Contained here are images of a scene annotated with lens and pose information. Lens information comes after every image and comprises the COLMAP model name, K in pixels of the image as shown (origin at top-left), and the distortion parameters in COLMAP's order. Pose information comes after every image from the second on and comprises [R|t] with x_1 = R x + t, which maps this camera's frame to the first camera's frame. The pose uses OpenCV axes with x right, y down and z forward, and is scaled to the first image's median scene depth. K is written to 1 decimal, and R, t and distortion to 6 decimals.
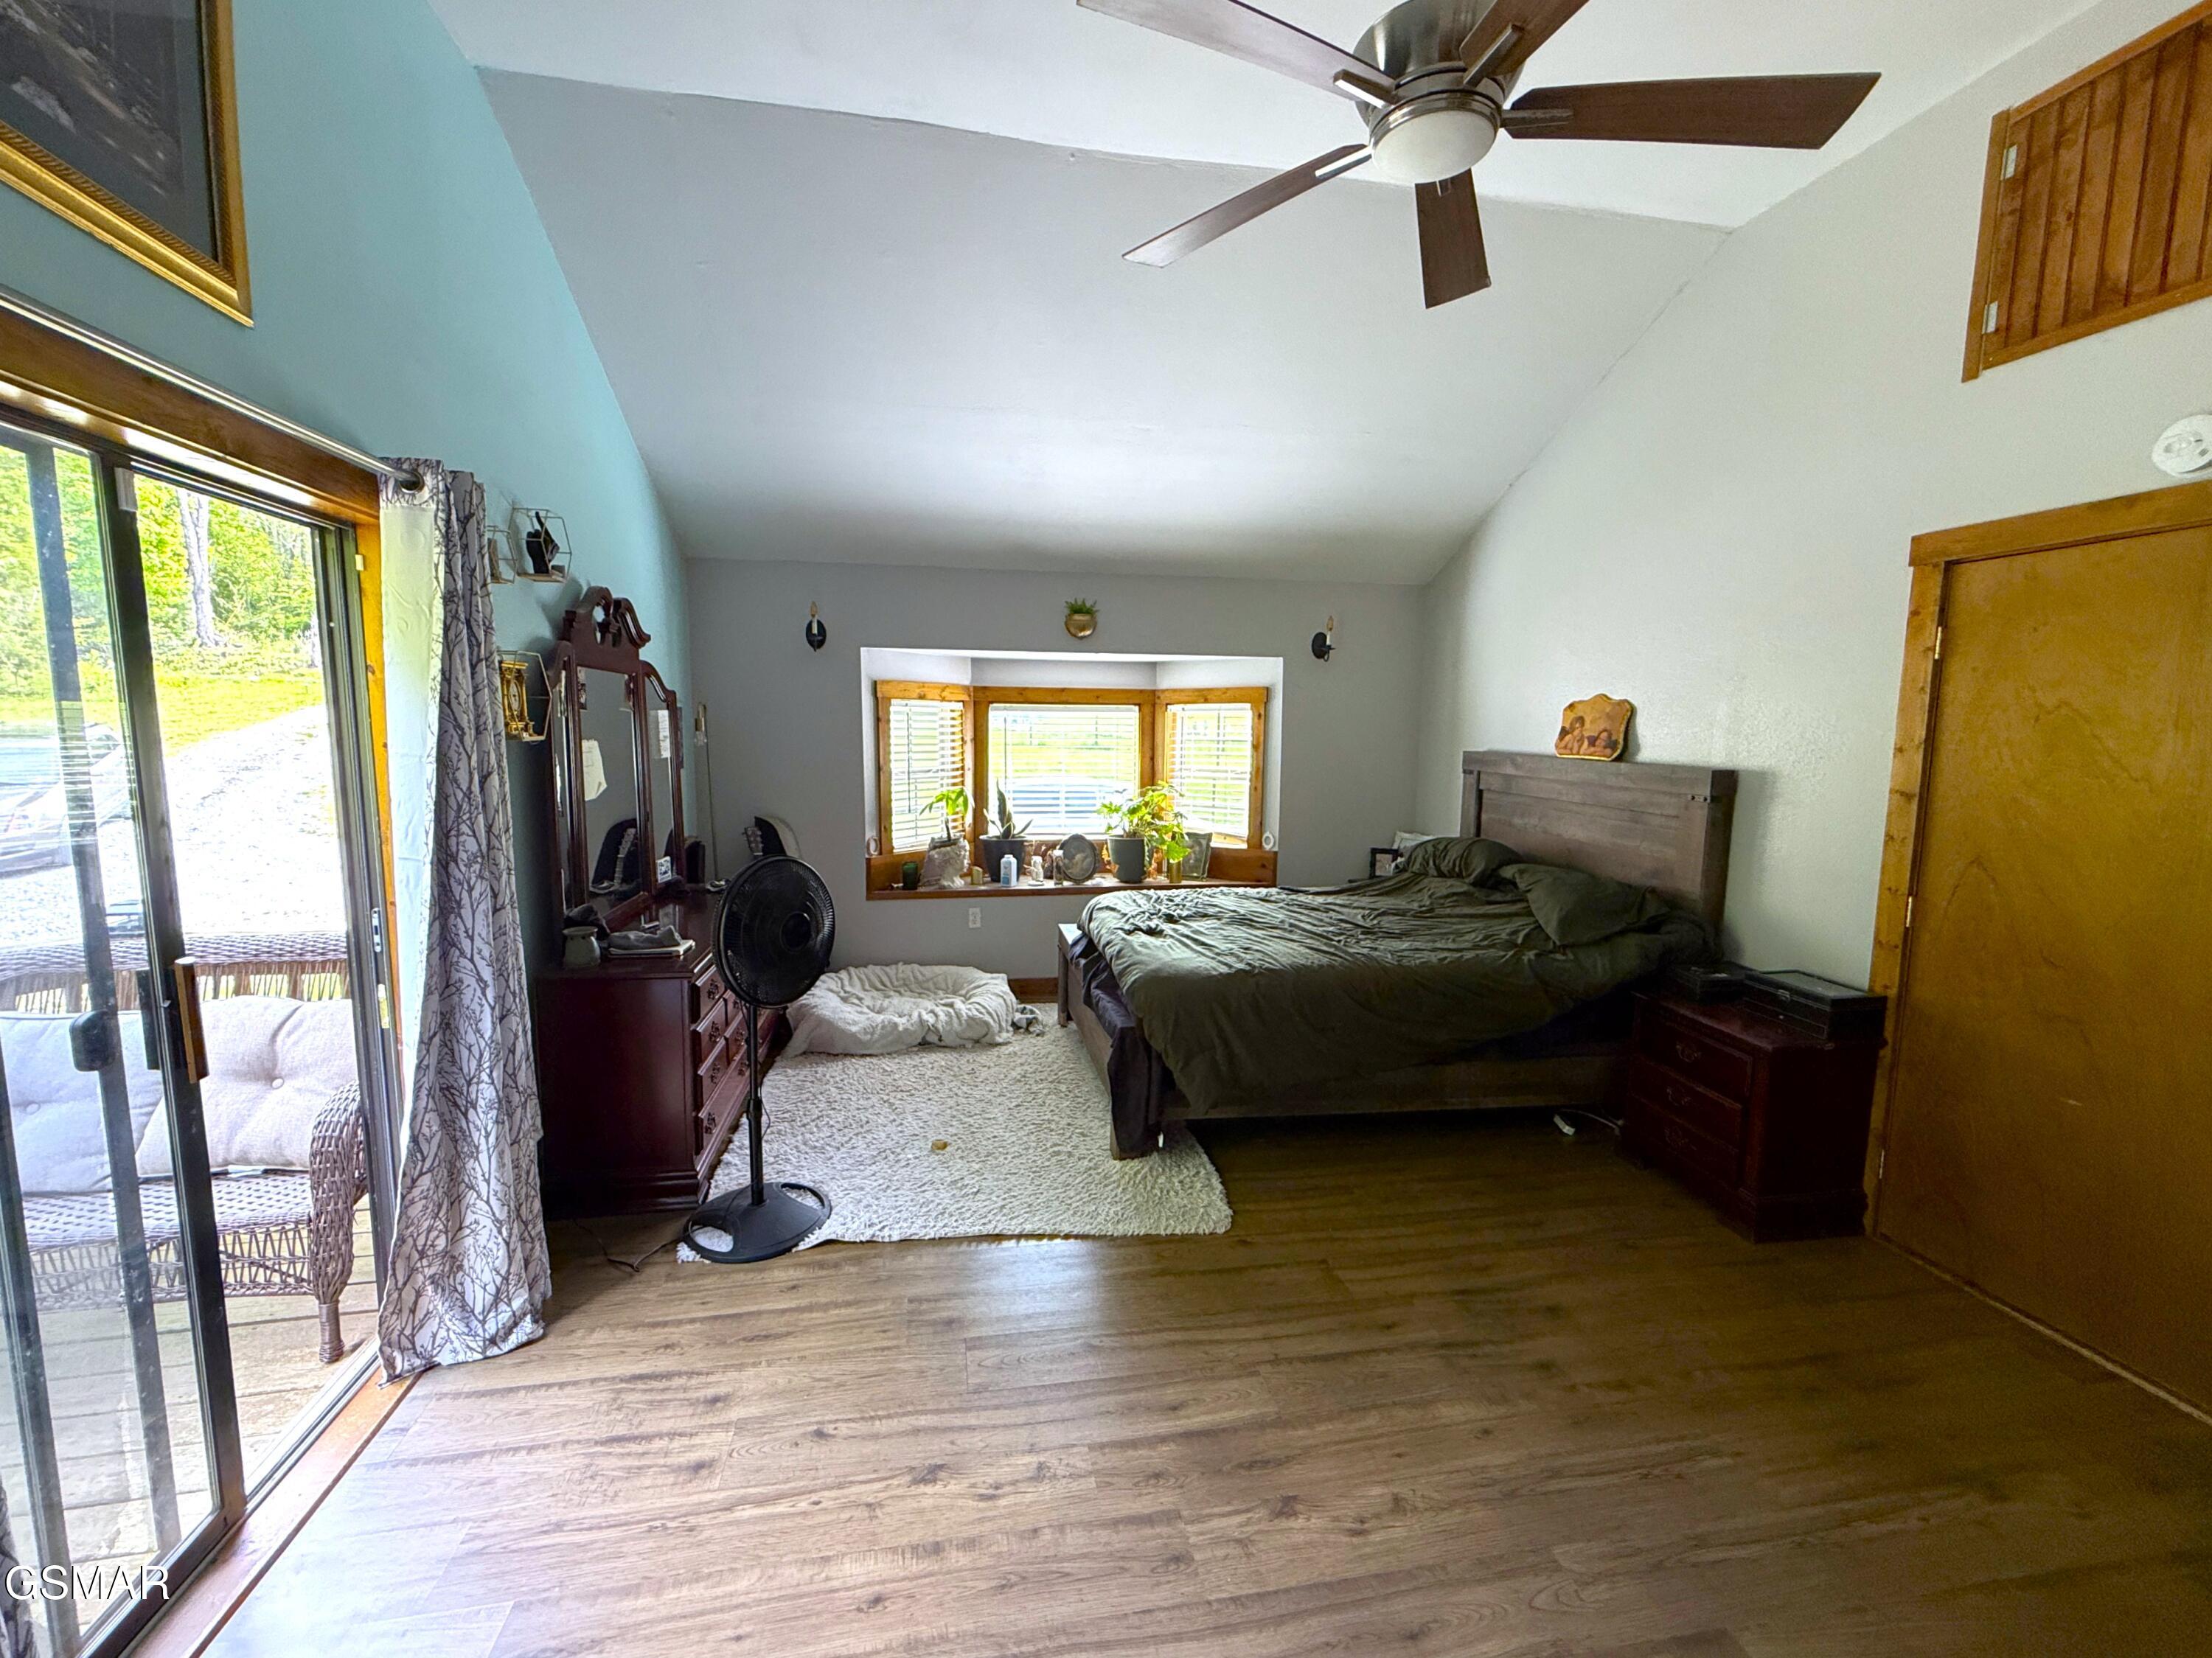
lens RADIAL K [[904.5, 0, 1106.0], [0, 904.5, 829.0], [0, 0, 1]] dist [-0.008427, 0.000413]
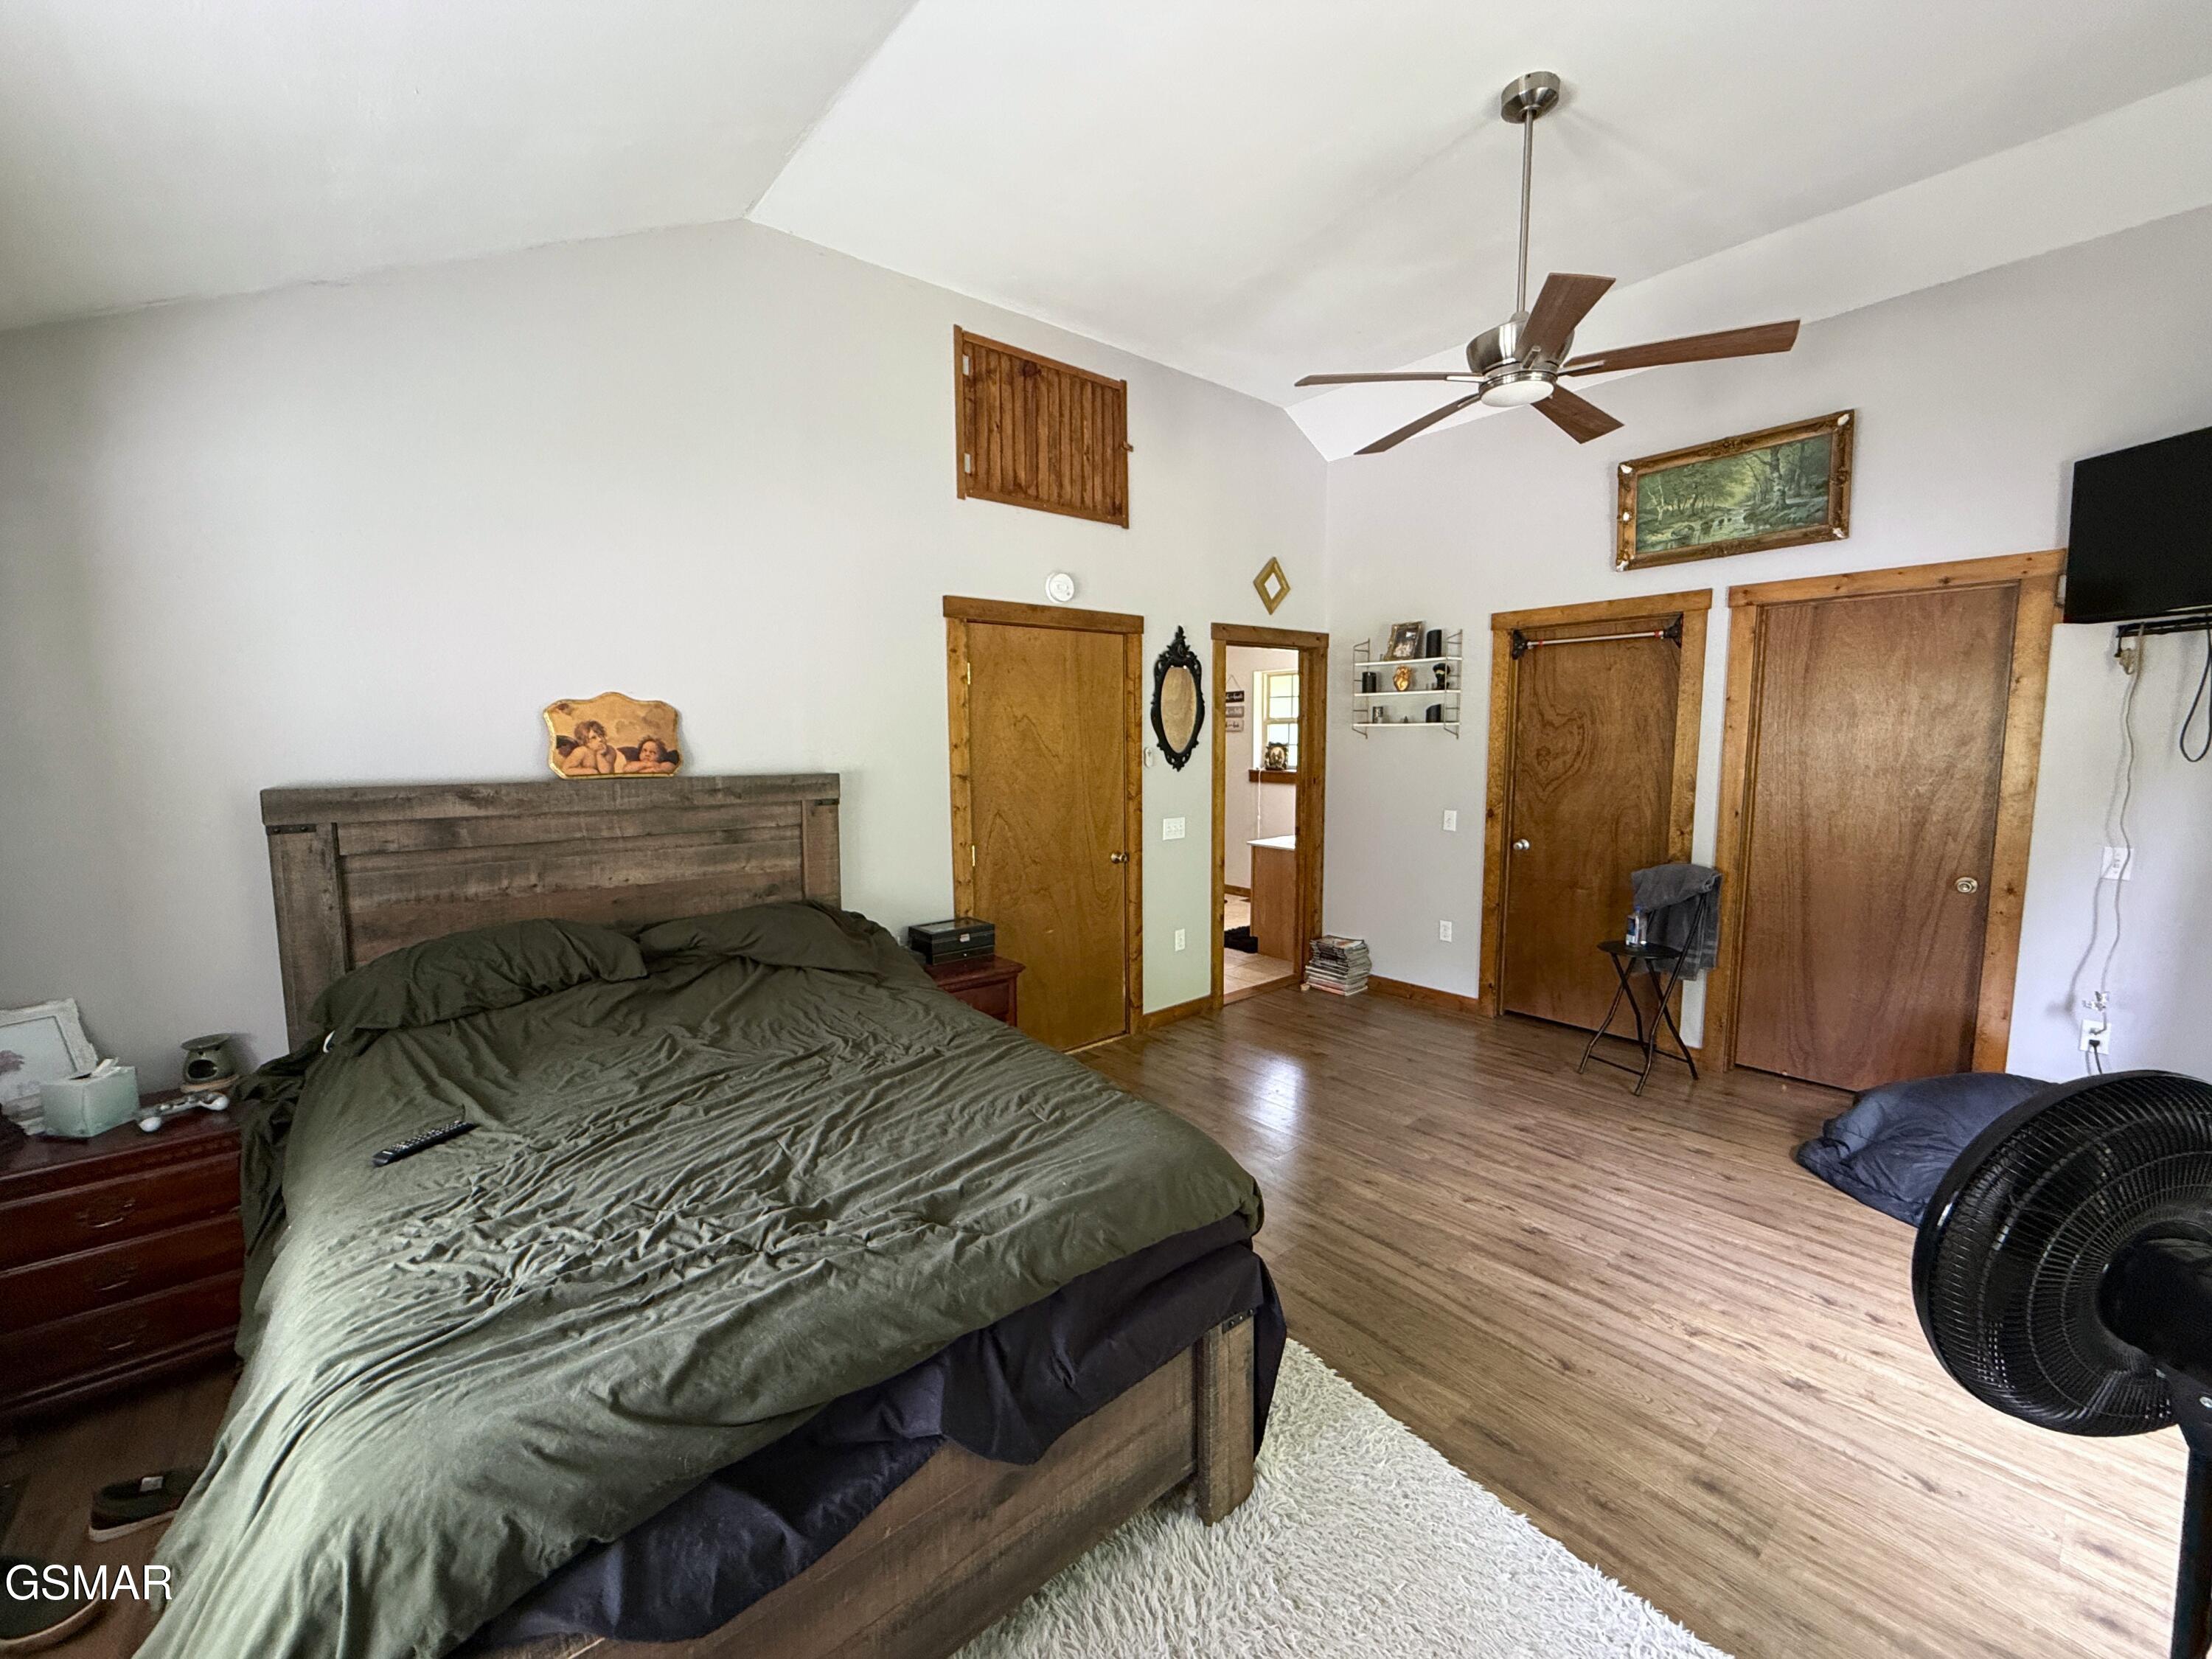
lens RADIAL K [[894.0, 0, 1075.4], [0, 894.0, 829.4], [0, 0, 1]] dist [0.000781, -0.000011]
pose [[-0.480946, -0.103388, 0.870633, -0.496739], [0.105438, 0.978996, 0.174500, -0.202259], [-0.870387, 0.175723, -0.459943, 1.637009]]
